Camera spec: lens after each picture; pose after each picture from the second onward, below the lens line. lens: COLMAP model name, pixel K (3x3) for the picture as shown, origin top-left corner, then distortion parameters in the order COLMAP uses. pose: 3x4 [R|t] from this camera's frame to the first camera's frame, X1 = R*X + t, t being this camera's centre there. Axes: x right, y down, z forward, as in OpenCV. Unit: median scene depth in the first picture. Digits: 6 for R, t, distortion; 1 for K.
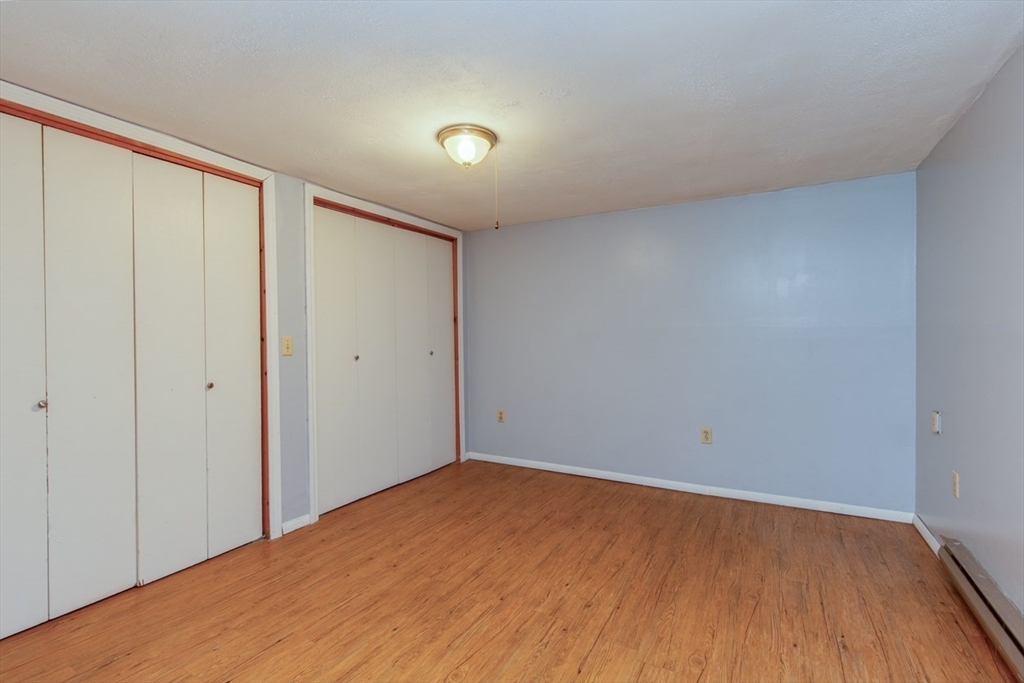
lens RADIAL K [[472.0, 0, 514.2], [0, 472.0, 336.5], [0, 0, 1]] dist [0.005326, -0.000525]
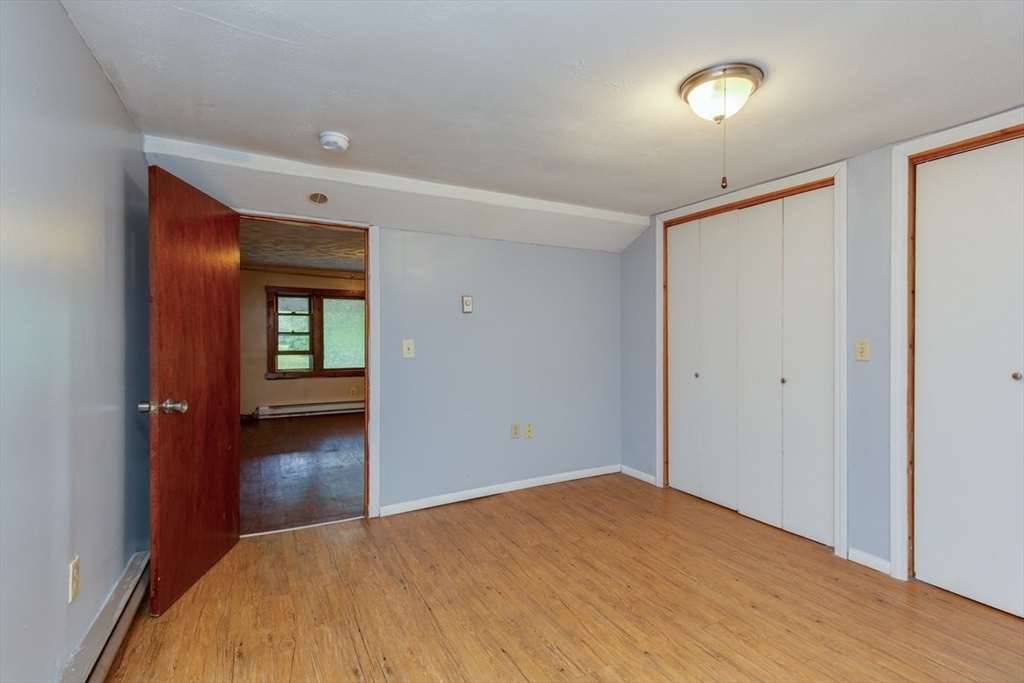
lens RADIAL K [[472.0, 0, 514.2], [0, 472.0, 336.5], [0, 0, 1]] dist [0.005326, -0.000525]
pose [[-0.532252, 0.006379, -0.846562, 0.718955], [-0.002279, 0.999957, 0.008968, -0.013751], [0.846583, 0.006702, -0.532214, 1.105462]]
